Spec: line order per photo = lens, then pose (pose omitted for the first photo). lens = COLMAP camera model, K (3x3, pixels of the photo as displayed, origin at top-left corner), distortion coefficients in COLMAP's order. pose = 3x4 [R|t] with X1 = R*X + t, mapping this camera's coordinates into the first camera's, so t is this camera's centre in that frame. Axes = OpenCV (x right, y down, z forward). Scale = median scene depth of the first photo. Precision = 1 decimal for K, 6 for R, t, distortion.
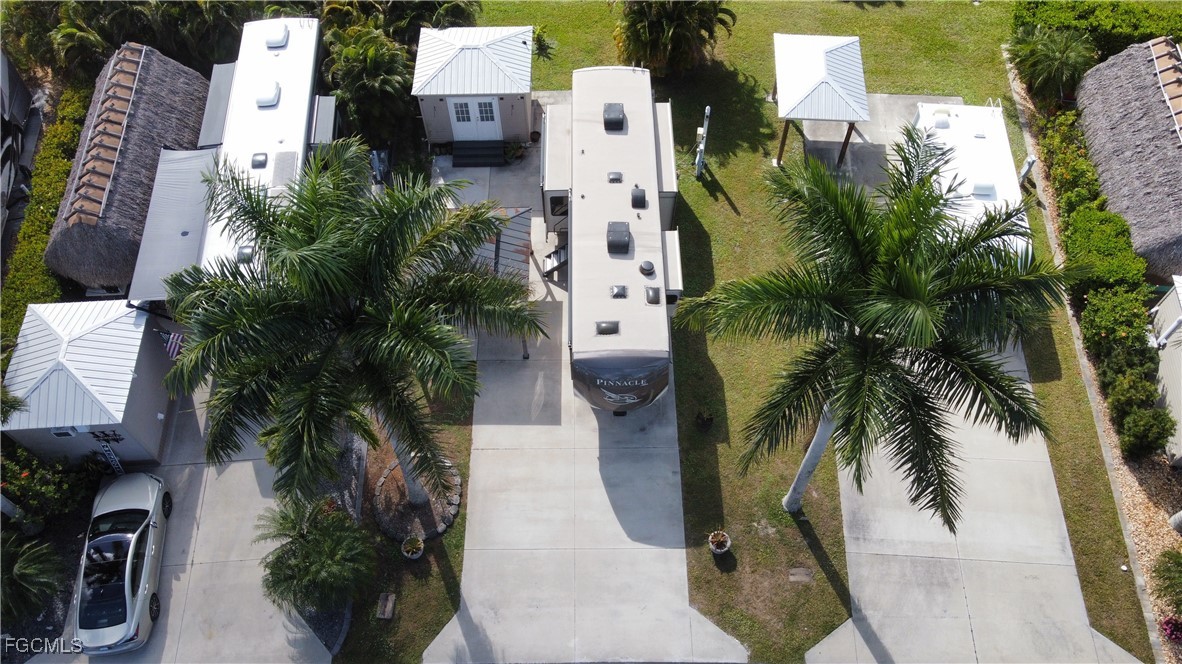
lens RADIAL K [[869.4, 0, 599.1], [0, 869.4, 329.9], [0, 0, 1]] dist [0.009610, -0.002170]
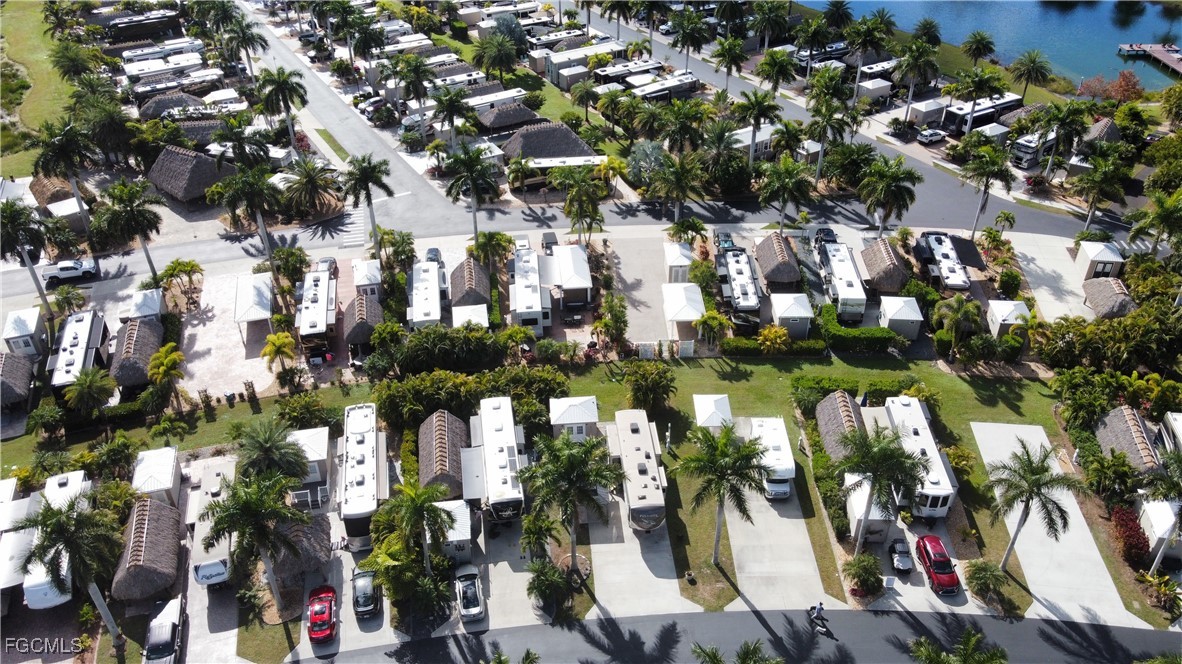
lens RADIAL K [[869.4, 0, 586.3], [0, 869.4, 332.1], [0, 0, 1]] dist [0.009610, -0.002170]
pose [[0.998284, -0.040502, 0.042286, -0.240796], [0.053829, 0.918996, -0.390574, 0.535608], [-0.023042, 0.392180, 0.919600, -1.607253]]
